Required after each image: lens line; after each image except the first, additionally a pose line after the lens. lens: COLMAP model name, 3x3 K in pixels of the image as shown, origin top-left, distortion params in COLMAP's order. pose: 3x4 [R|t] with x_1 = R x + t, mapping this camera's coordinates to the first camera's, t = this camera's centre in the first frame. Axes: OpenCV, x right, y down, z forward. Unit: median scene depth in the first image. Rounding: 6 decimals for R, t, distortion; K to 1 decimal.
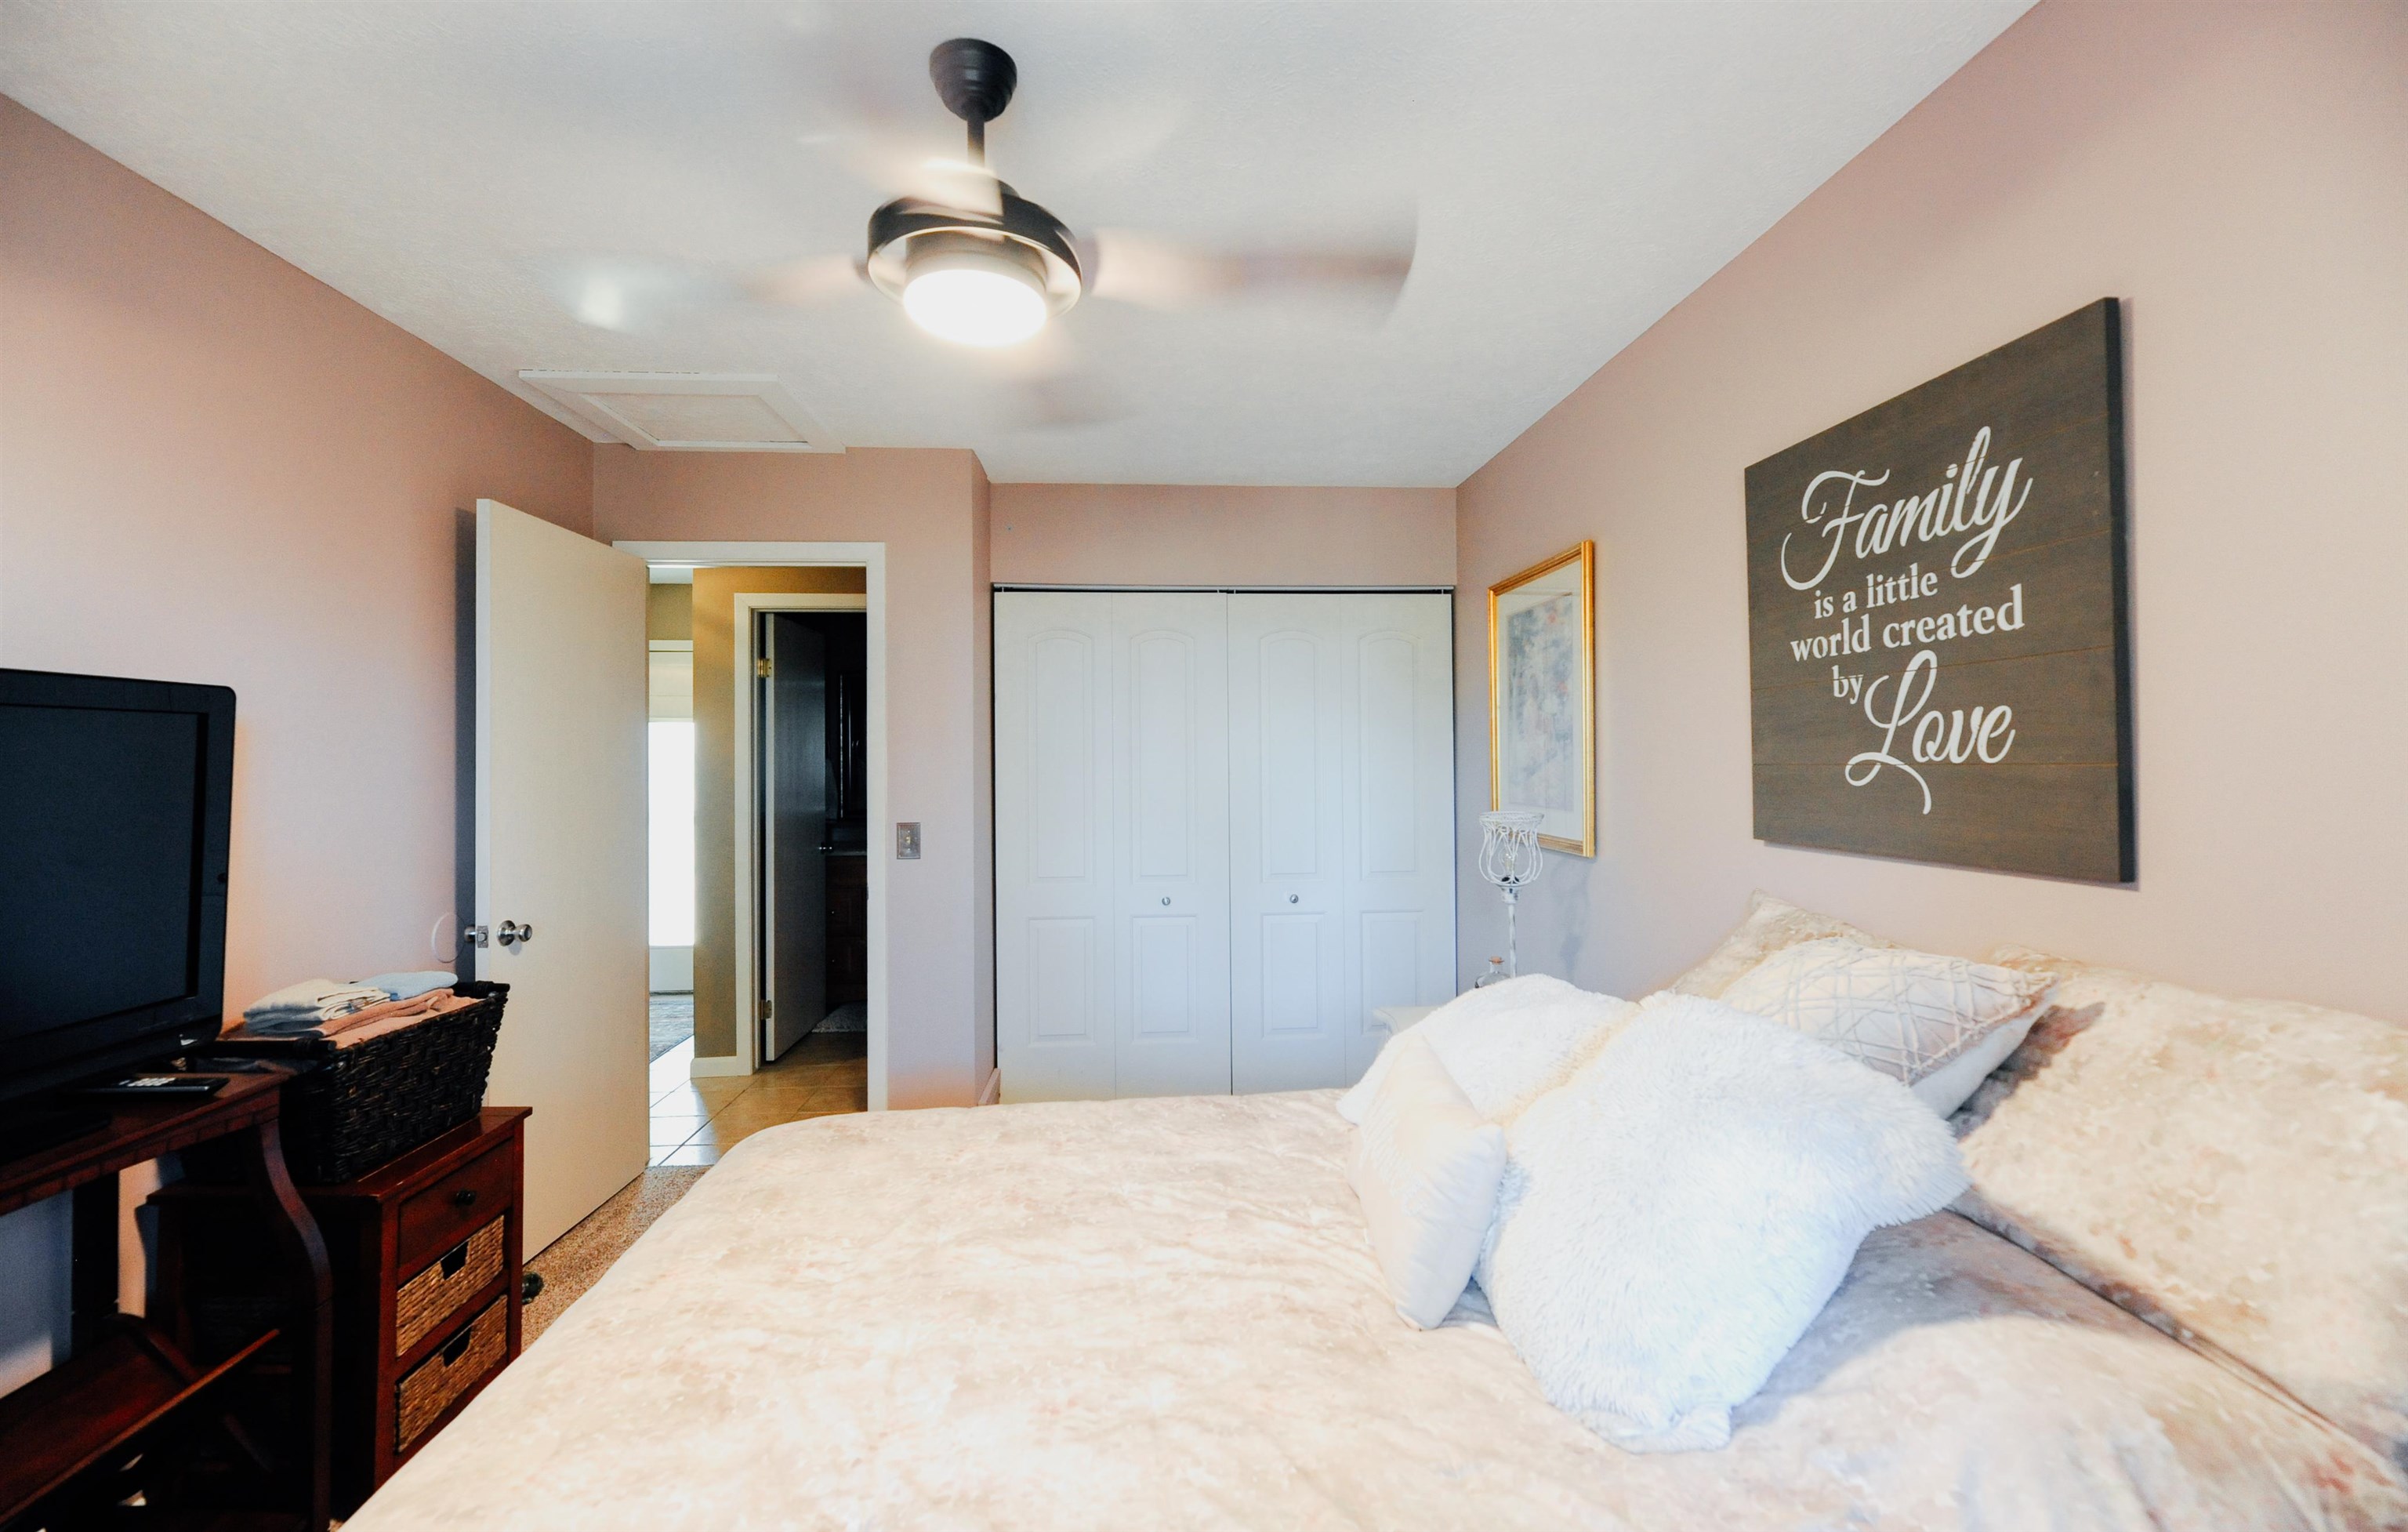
lens RADIAL K [[1003.2, 0, 1204.0], [0, 1003.2, 766.0], [0, 0, 1]] dist [-0.000996, -0.004280]
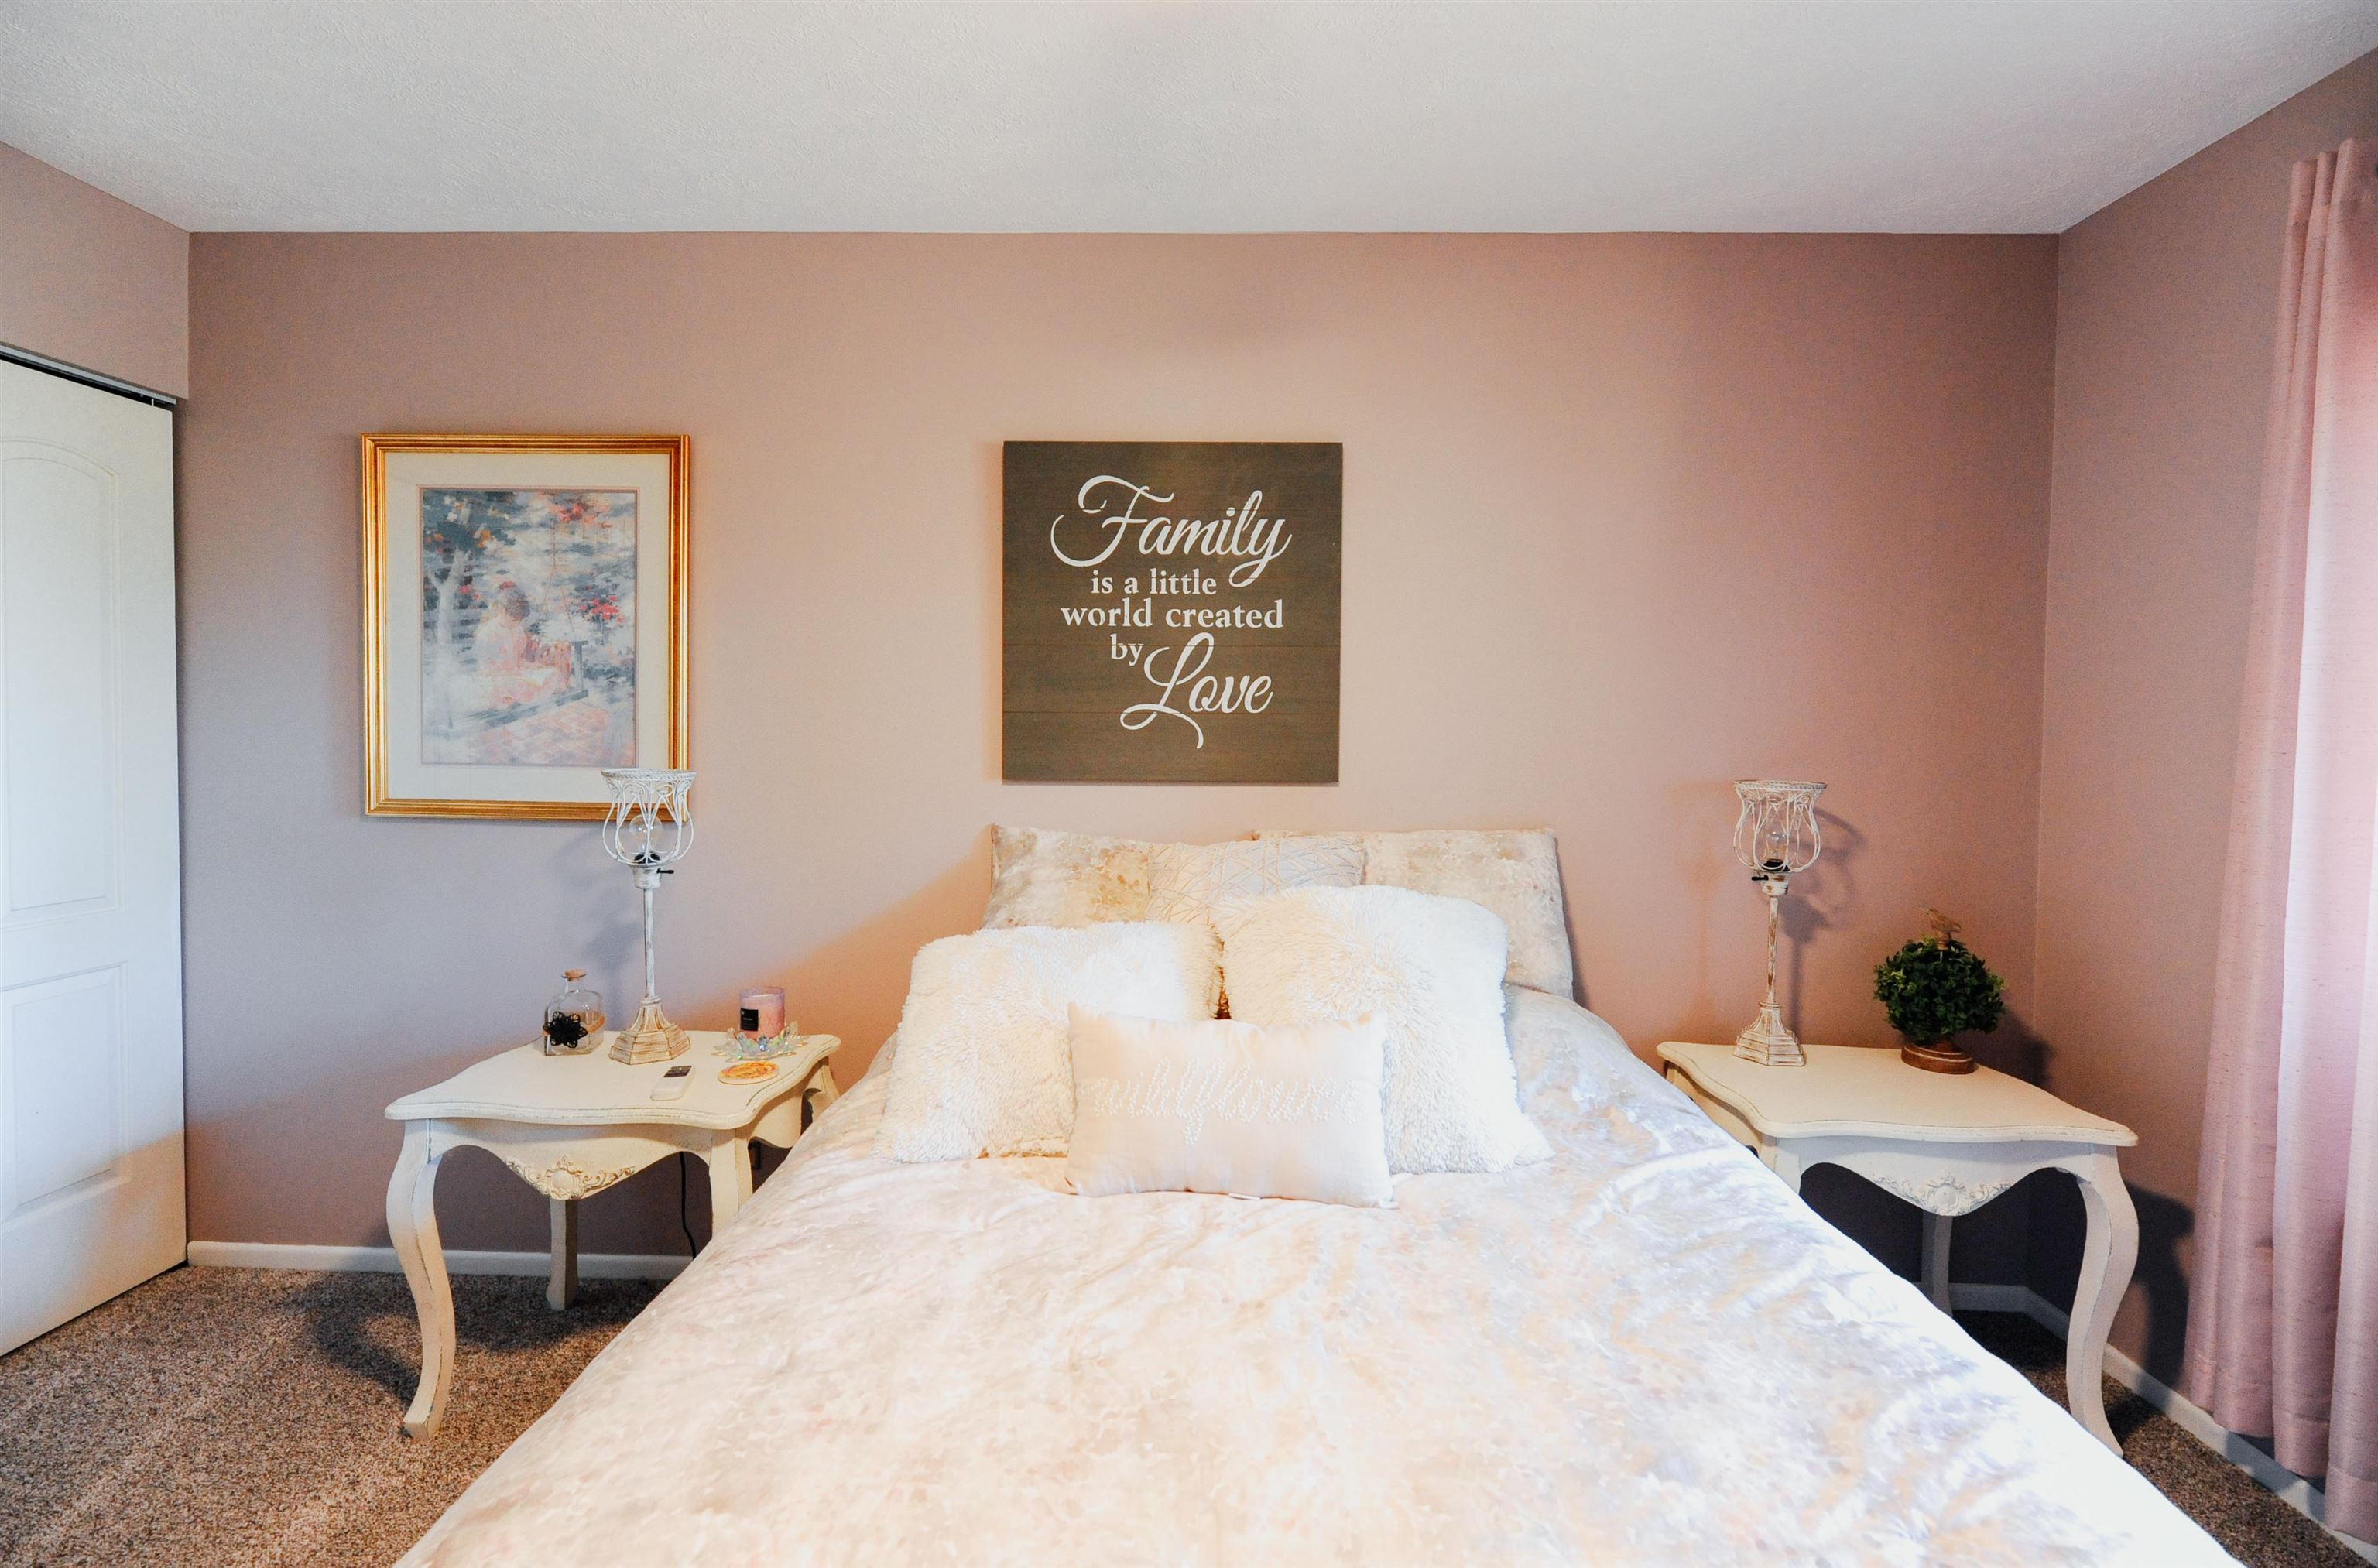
lens RADIAL K [[1022.2, 0, 1188.3], [0, 1022.2, 771.7], [0, 0, 1]] dist [-0.002795, -0.000439]
pose [[0.094382, -0.031322, 0.995043, -0.704784], [-0.007394, 0.999455, 0.032163, 0.033541], [-0.995509, -0.010393, 0.094099, 0.861797]]
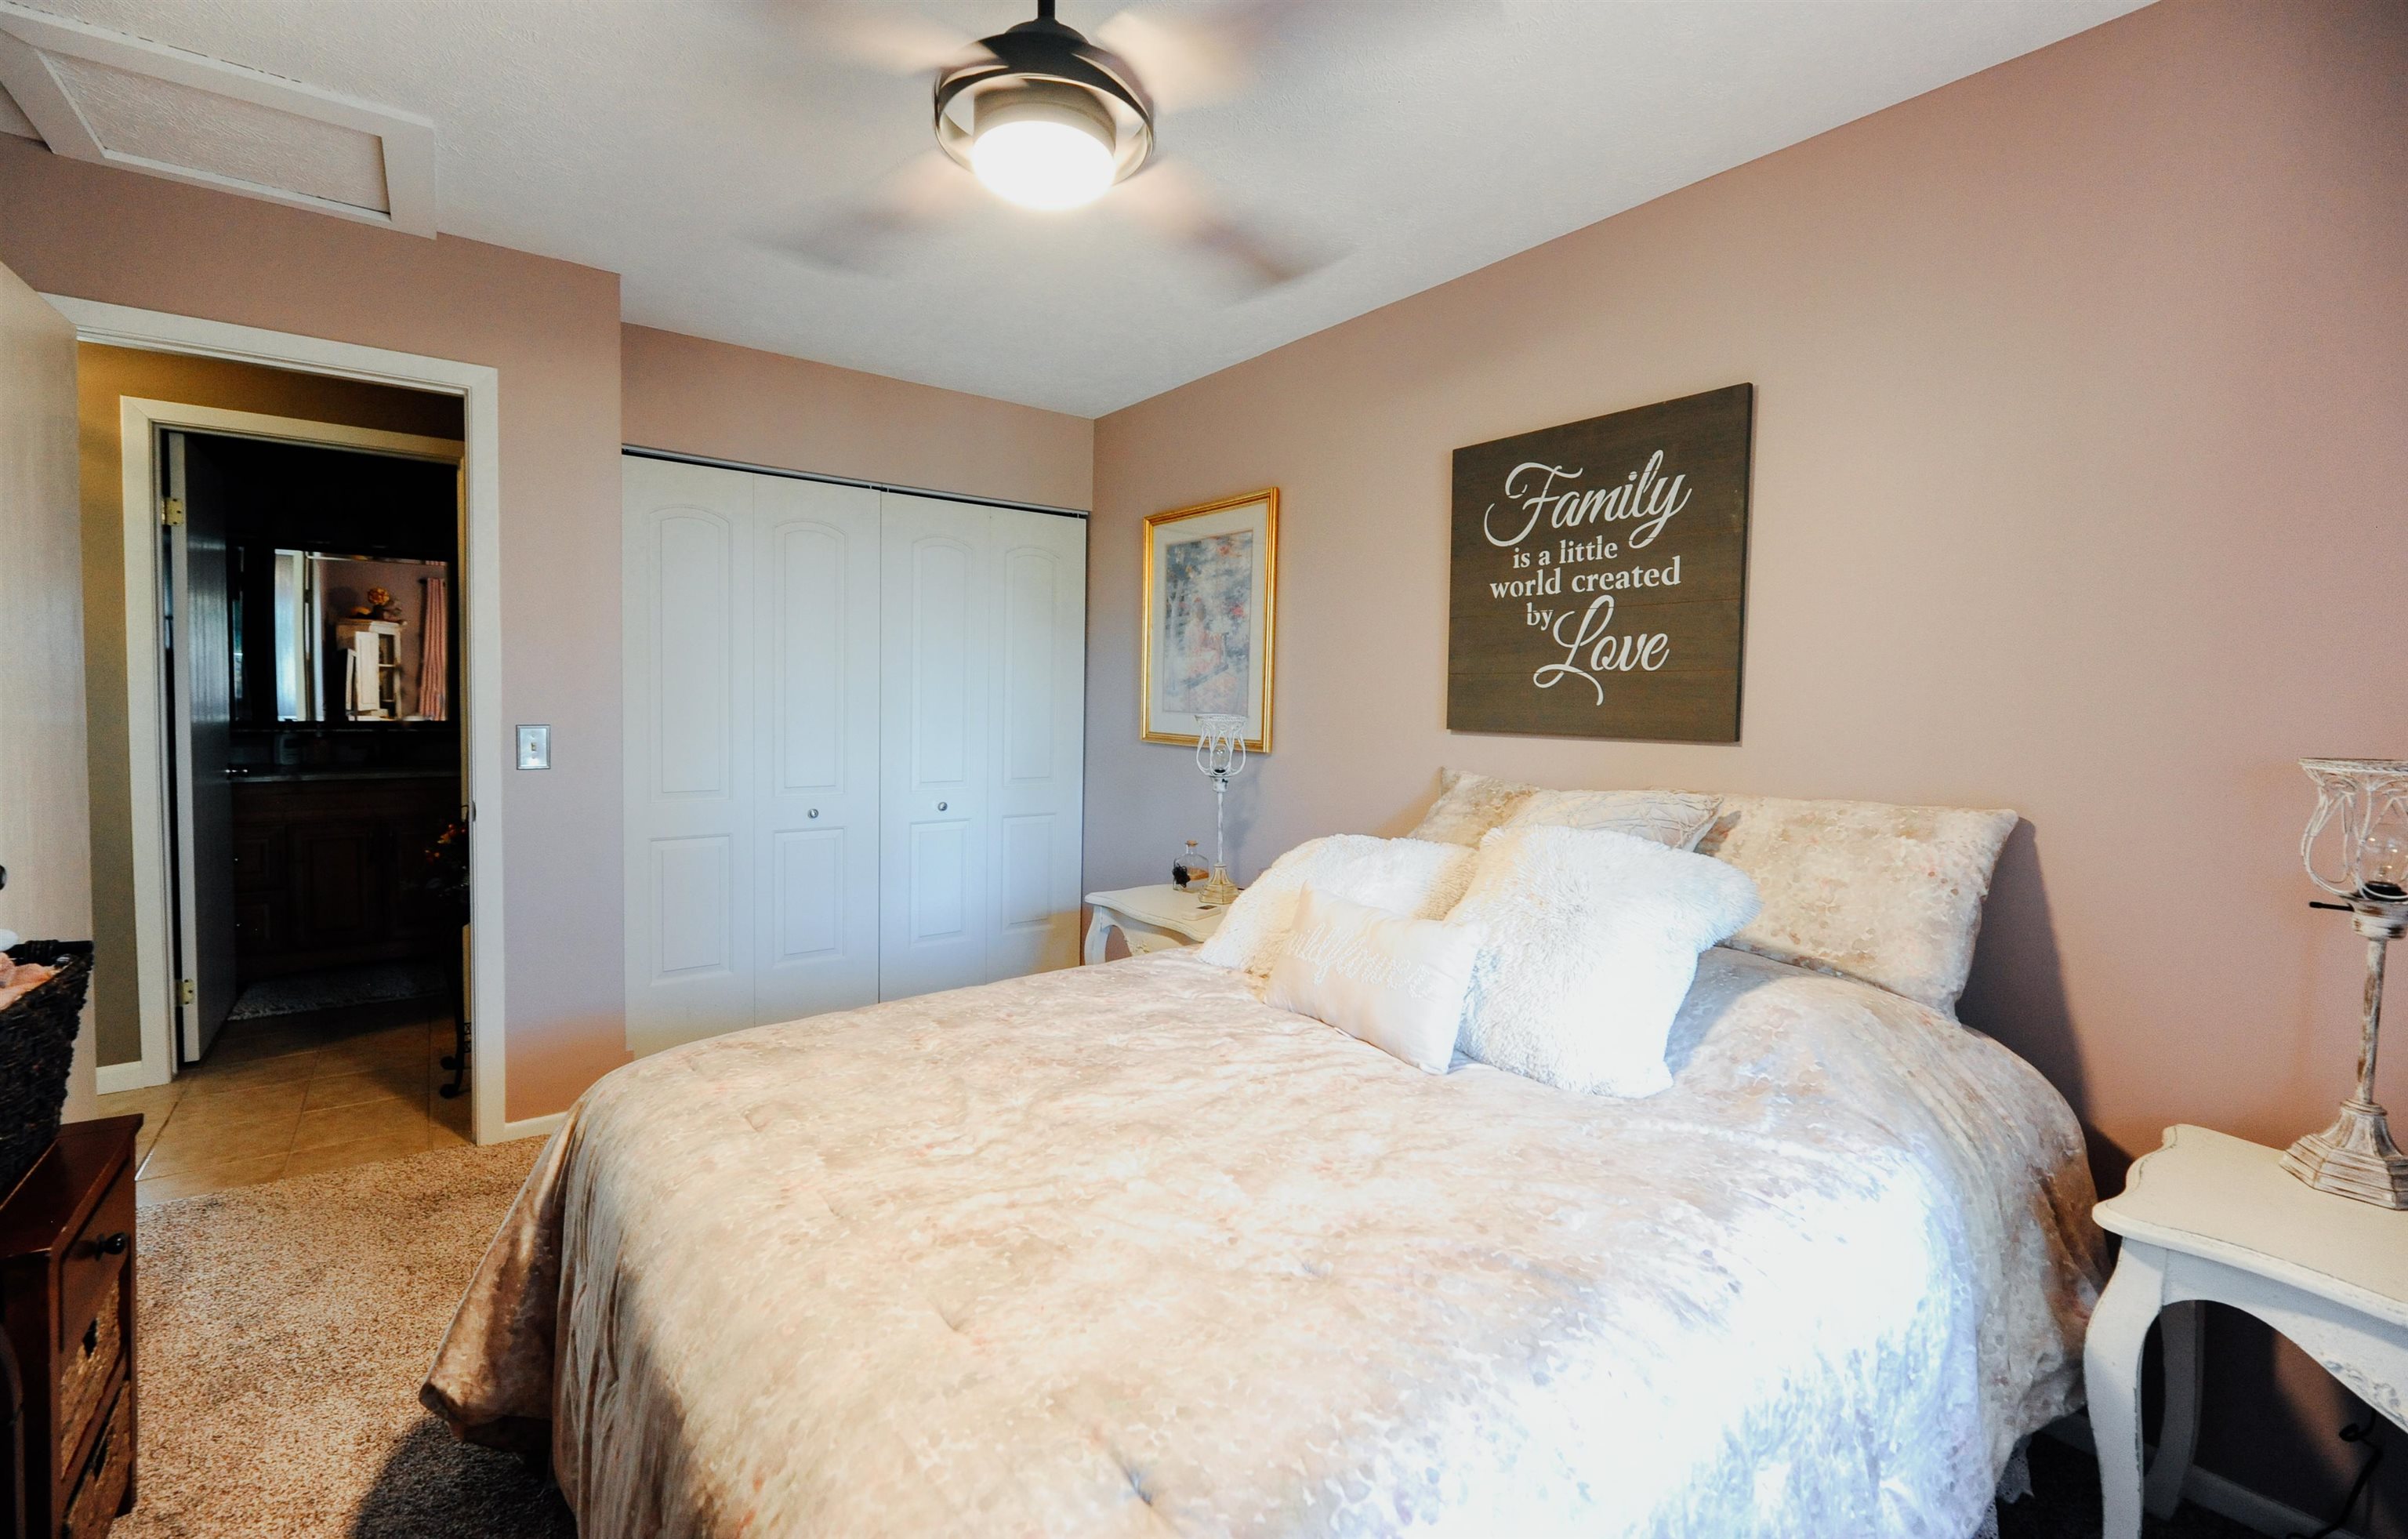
lens RADIAL K [[1000.7, 0, 1178.9], [0, 1000.7, 755.4], [0, 0, 1]] dist [0.006214, -0.007811]
pose [[0.842879, -0.008898, 0.538030, -0.603732], [-0.022195, 0.998438, 0.051282, 0.058788], [-0.537646, -0.055166, 0.841364, 0.071286]]
